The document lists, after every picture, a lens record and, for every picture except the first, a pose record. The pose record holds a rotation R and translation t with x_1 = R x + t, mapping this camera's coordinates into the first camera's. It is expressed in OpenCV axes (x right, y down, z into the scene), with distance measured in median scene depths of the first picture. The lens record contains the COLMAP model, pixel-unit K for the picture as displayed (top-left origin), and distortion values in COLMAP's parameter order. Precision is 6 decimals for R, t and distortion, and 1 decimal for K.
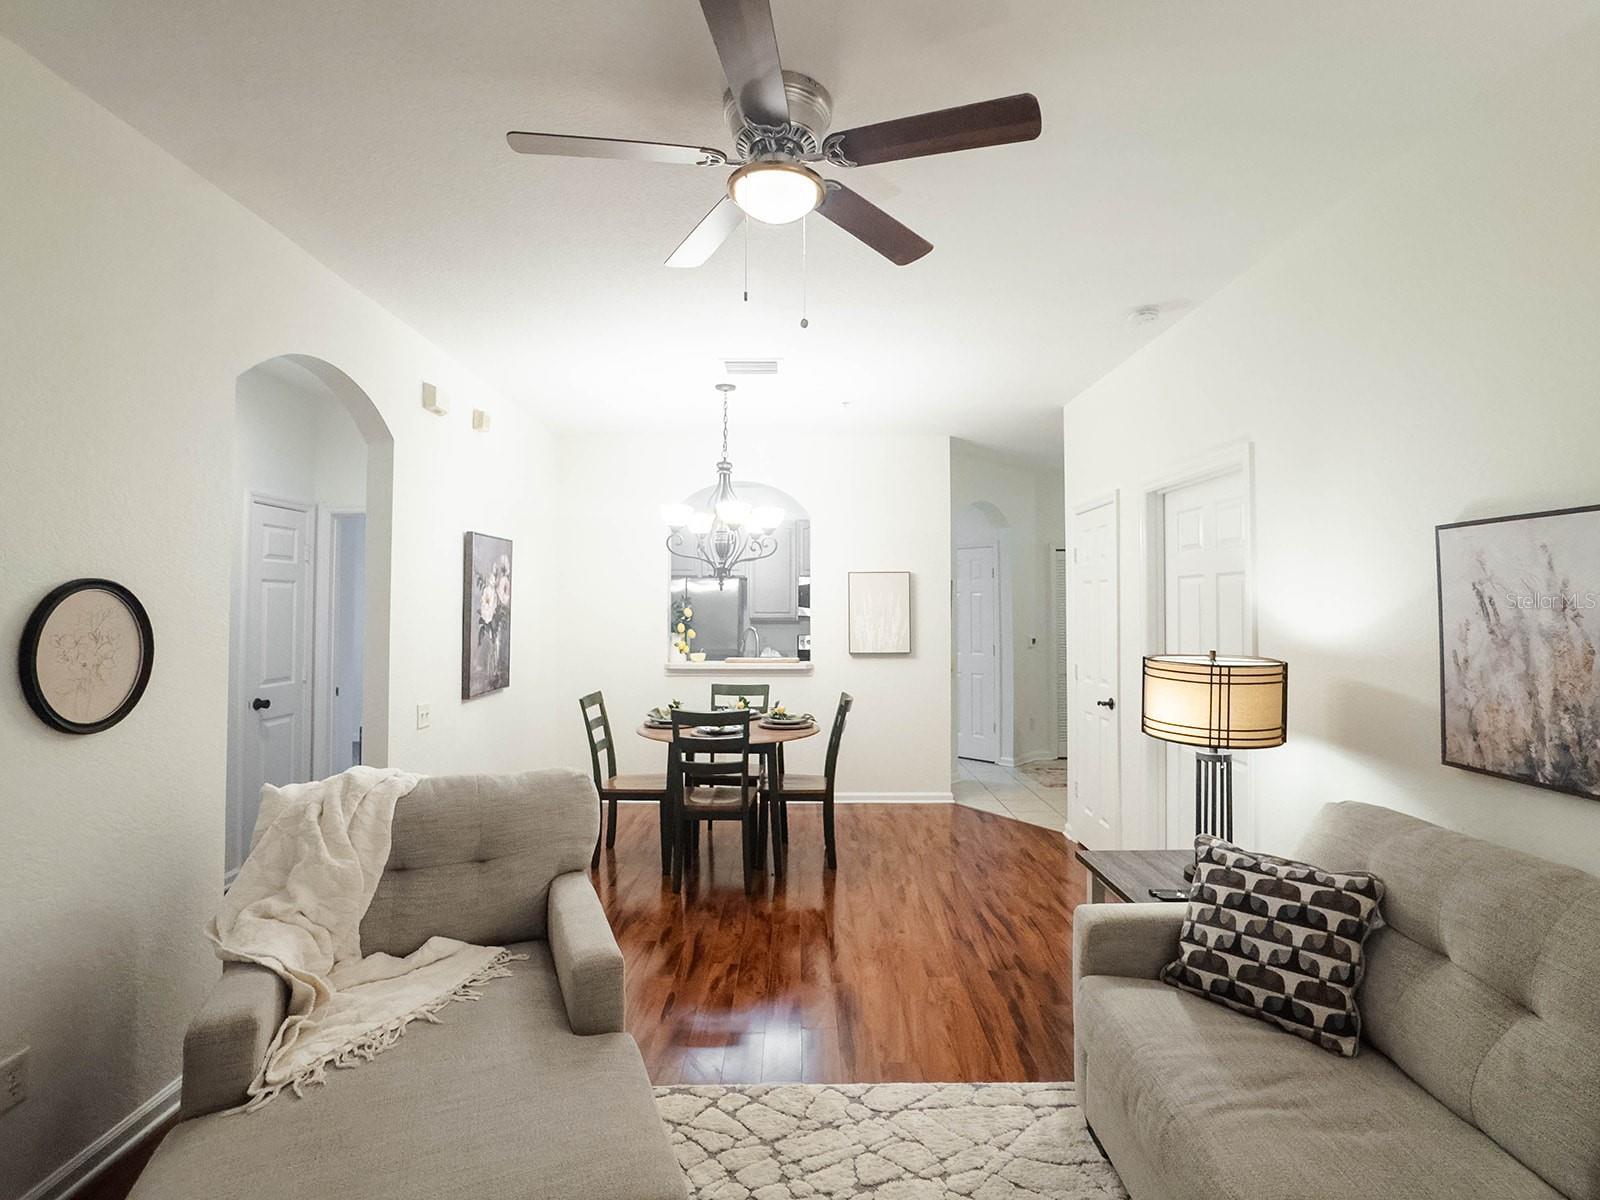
lens RADIAL K [[774.6, 0, 830.6], [0, 774.6, 569.1], [0, 0, 1]] dist [-0.041333, 0.021327]
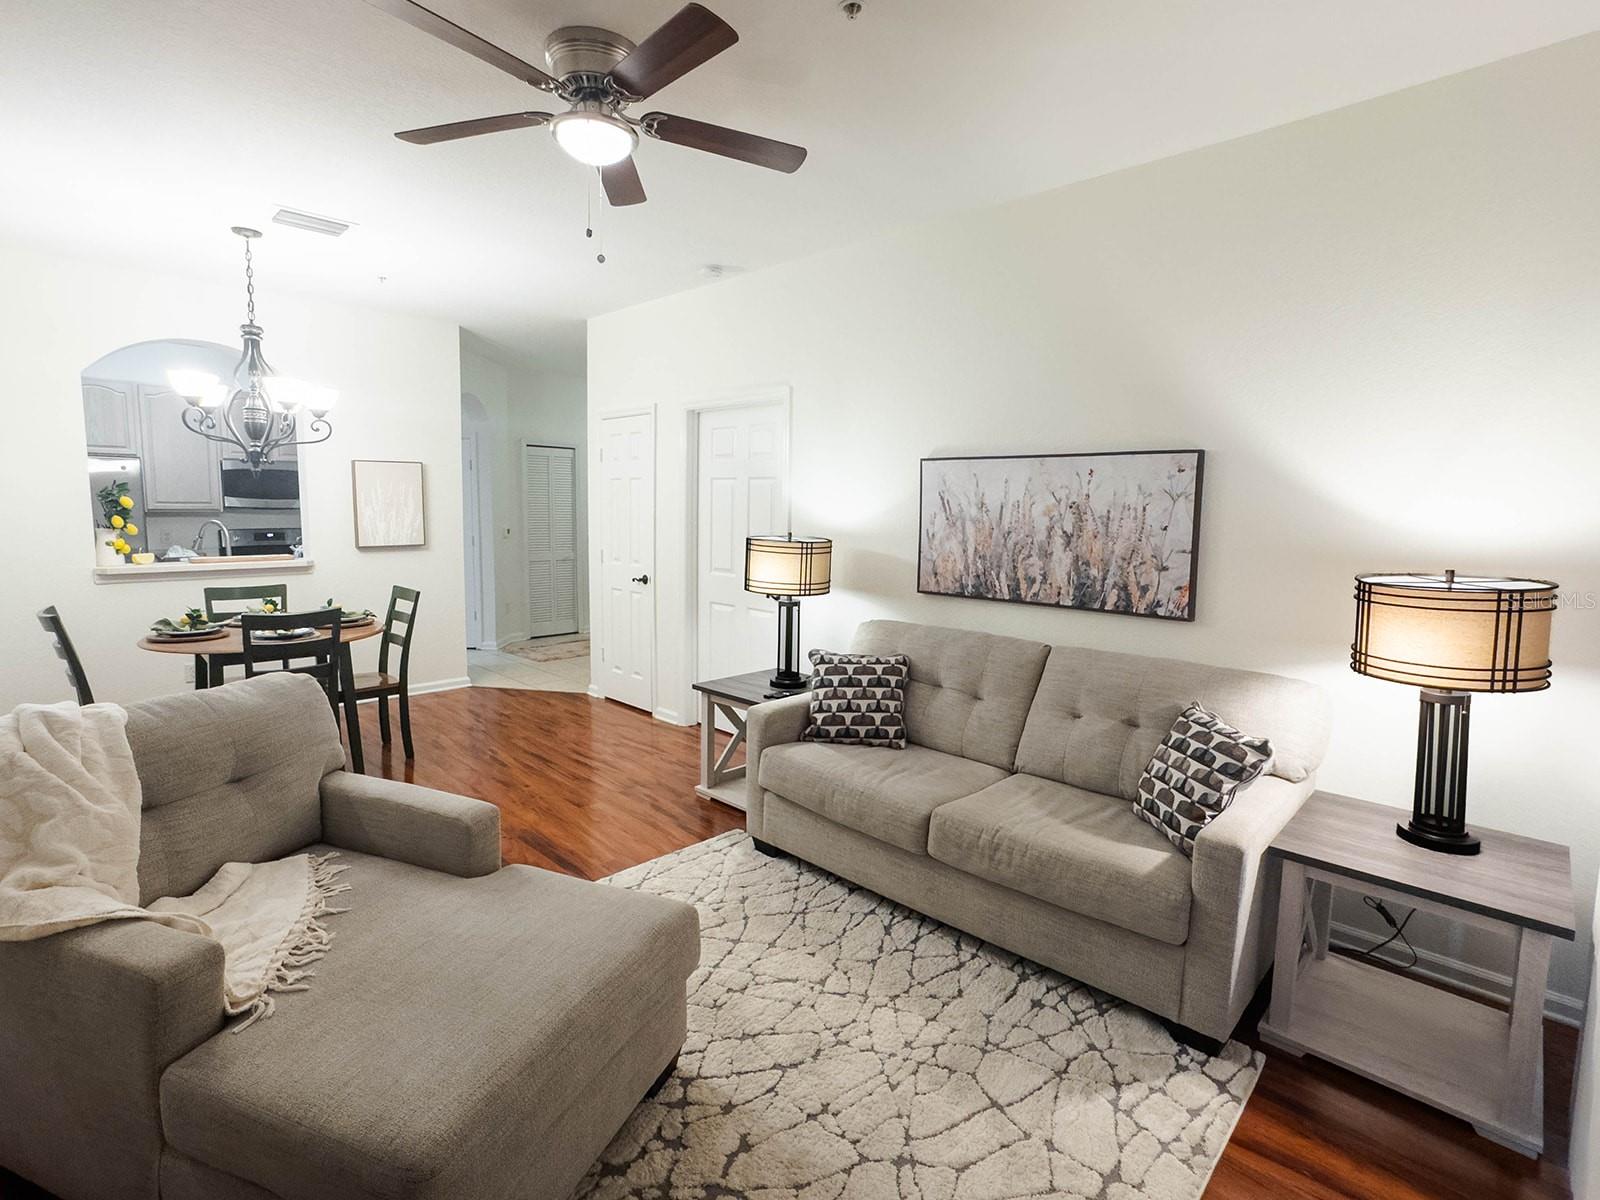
lens RADIAL K [[774.6, 0, 805.2], [0, 774.6, 556.1], [0, 0, 1]] dist [-0.041333, 0.021327]
pose [[0.705732, -0.041018, 0.707290, -0.670236], [-0.047625, 0.993318, 0.105126, -0.008286], [-0.706876, -0.107875, 0.699063, -0.079247]]
